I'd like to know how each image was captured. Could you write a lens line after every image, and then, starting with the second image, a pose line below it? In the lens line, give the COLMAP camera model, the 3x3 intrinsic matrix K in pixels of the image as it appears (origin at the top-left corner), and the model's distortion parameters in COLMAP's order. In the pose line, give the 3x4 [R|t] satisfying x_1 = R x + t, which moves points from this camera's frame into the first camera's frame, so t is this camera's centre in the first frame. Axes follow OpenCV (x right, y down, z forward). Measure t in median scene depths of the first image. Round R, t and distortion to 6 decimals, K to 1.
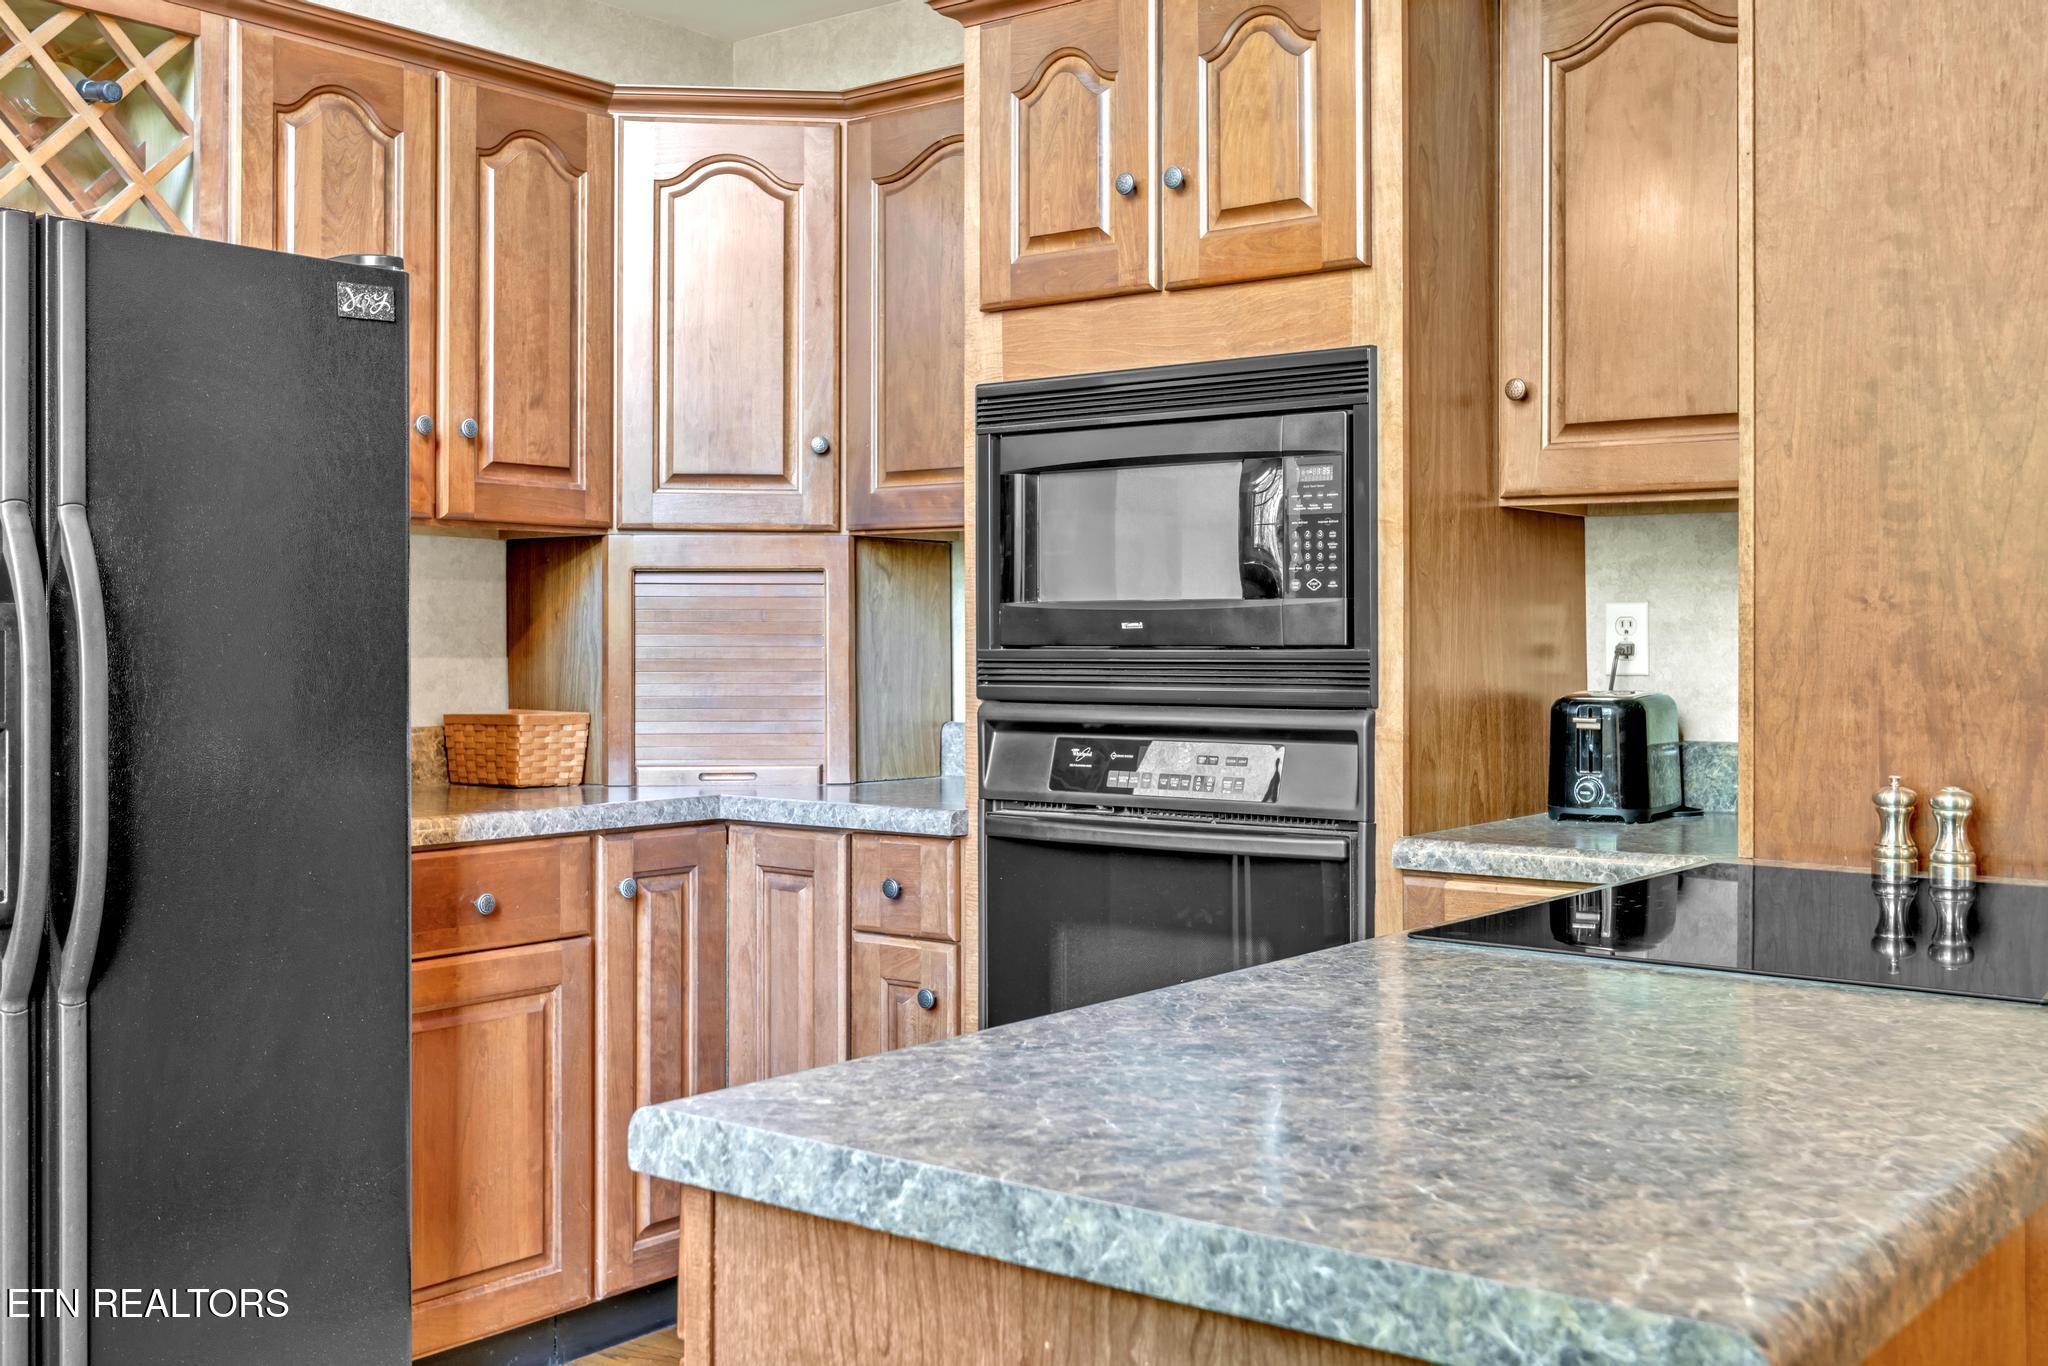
lens RADIAL K [[2083.8, 0, 1025.9], [0, 2083.8, 629.4], [0, 0, 1]] dist [0.005589, -0.031399]
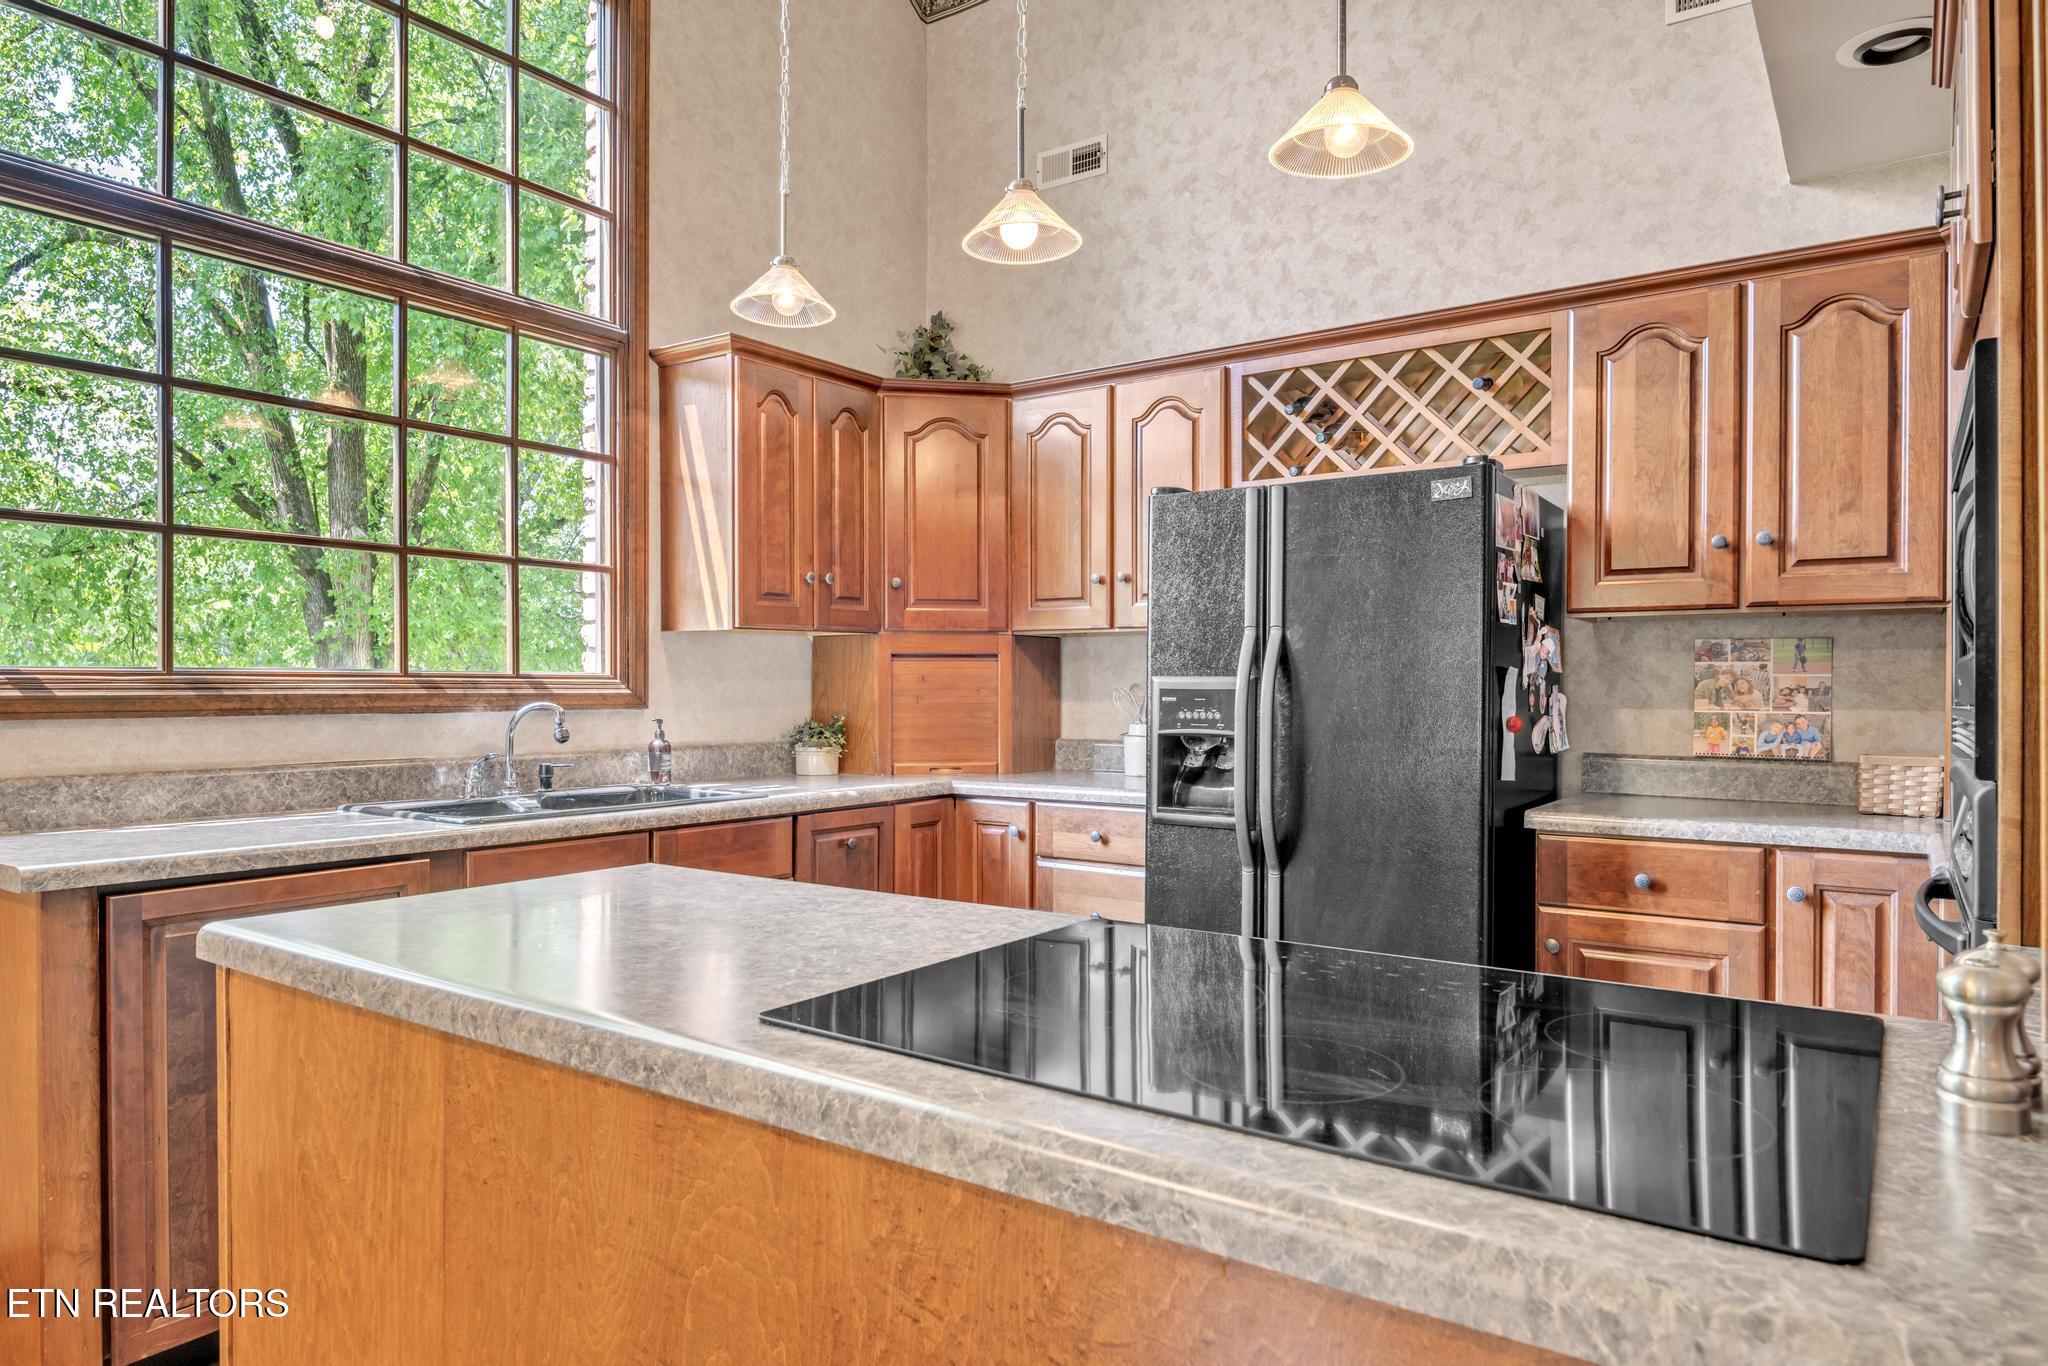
lens RADIAL K [[1182.4, 0, 1028.9], [0, 1182.4, 693.8], [0, 0, 1]] dist [-0.001178, -0.002915]
pose [[0.081360, 0.003602, -0.996678, 0.560334], [0.001578, 0.999992, 0.003743, 0.000419], [0.996684, -0.001877, 0.081354, 0.570968]]
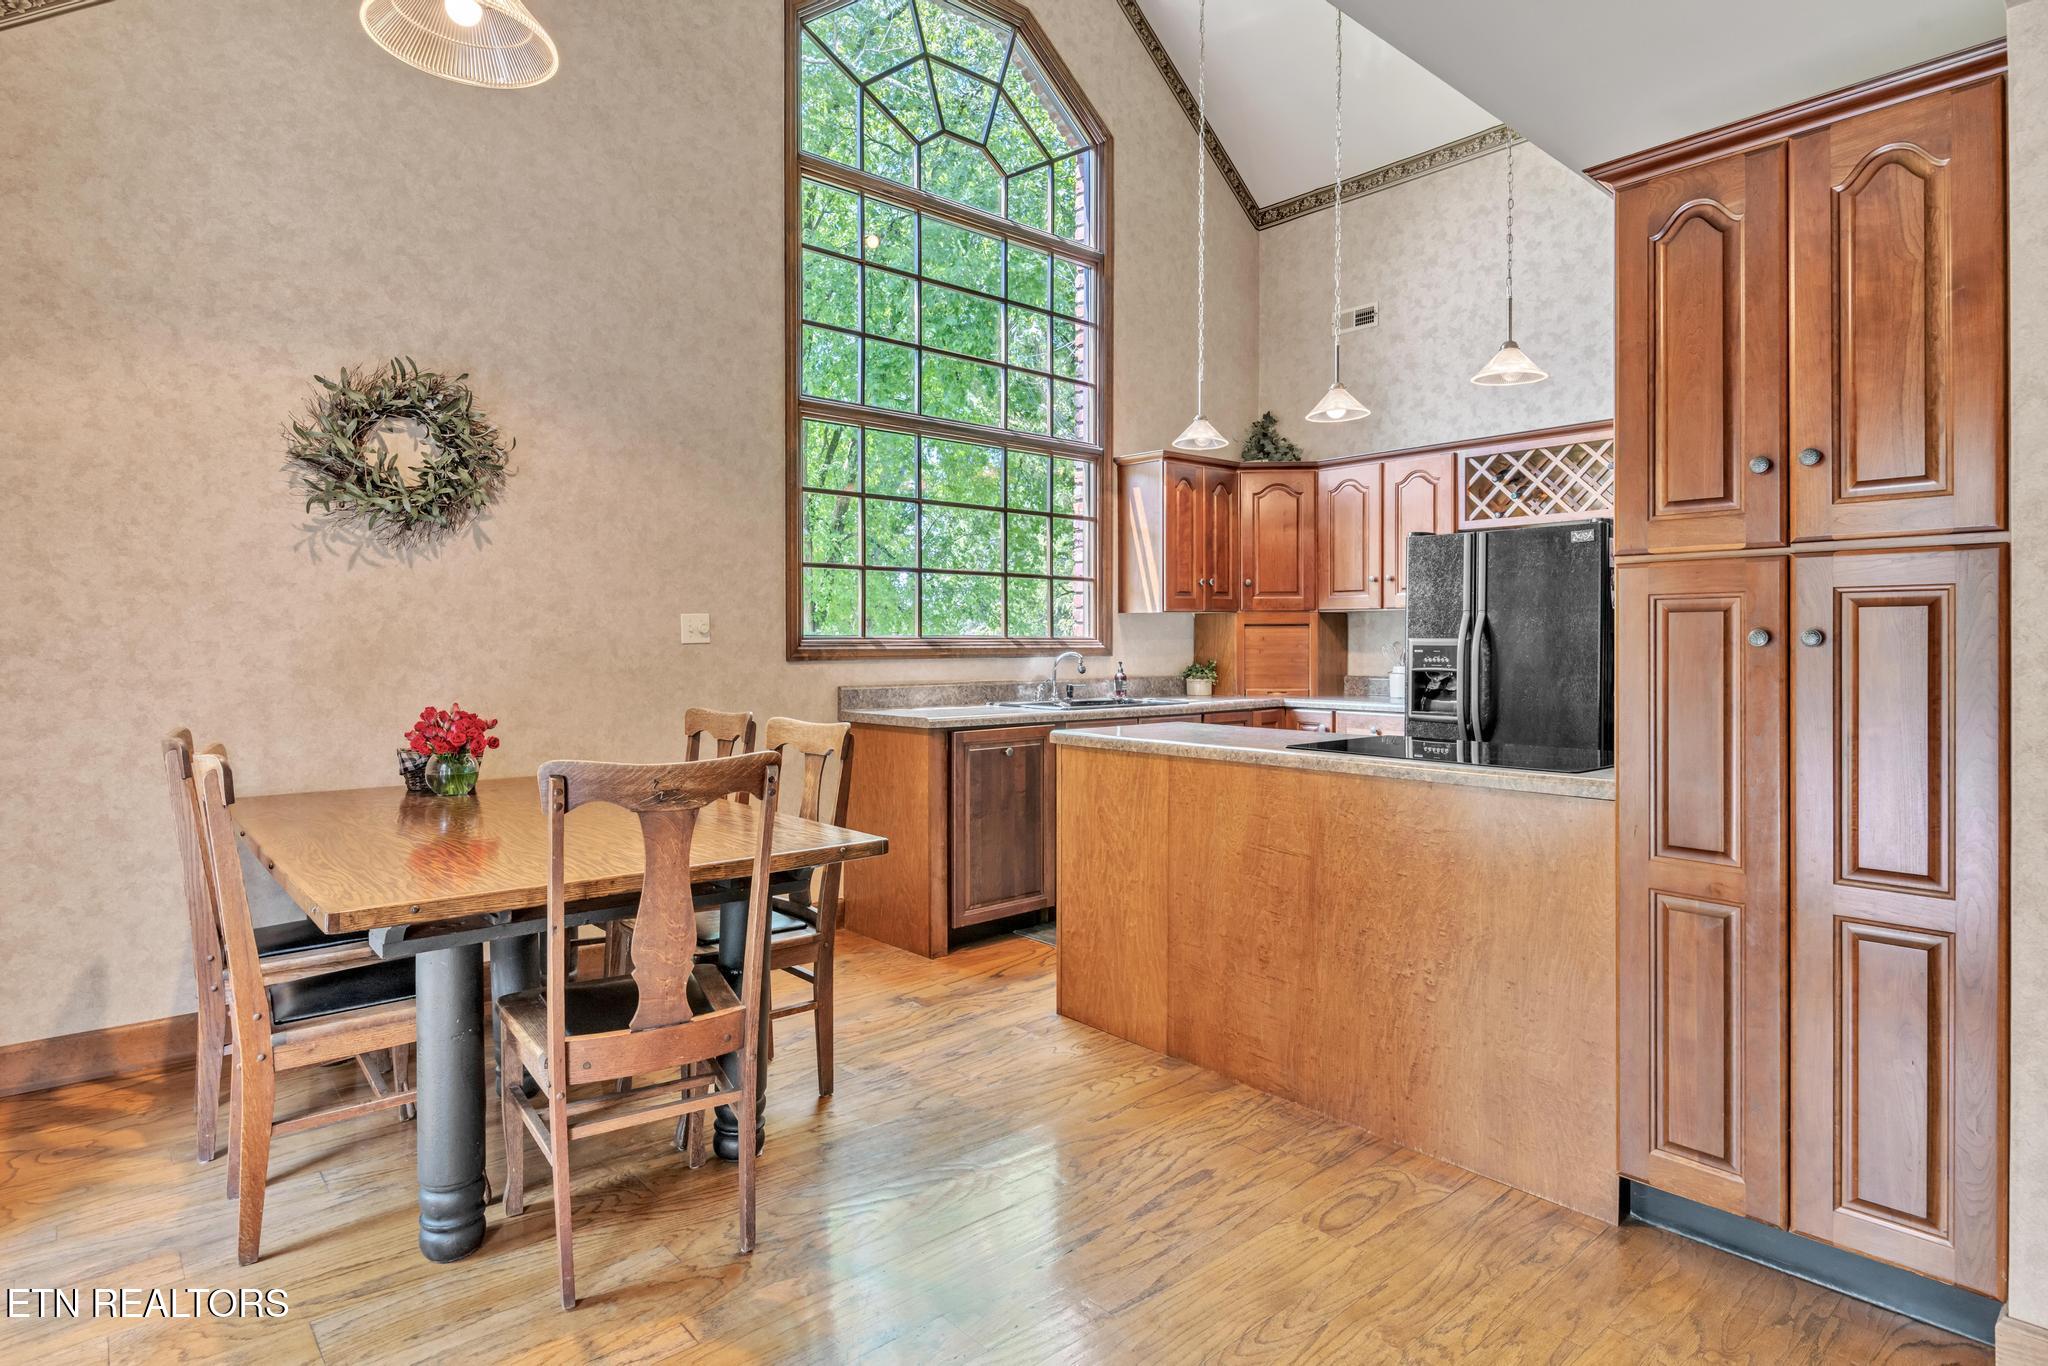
lens RADIAL K [[997.5, 0, 1039.0], [0, 997.5, 649.6], [0, 0, 1]] dist [-0.003762, -0.001253]
pose [[-0.164677, 0.006087, -0.986329, 1.177321], [0.002505, 0.999980, 0.005753, -0.003547], [0.986344, -0.001523, -0.164689, 0.448088]]
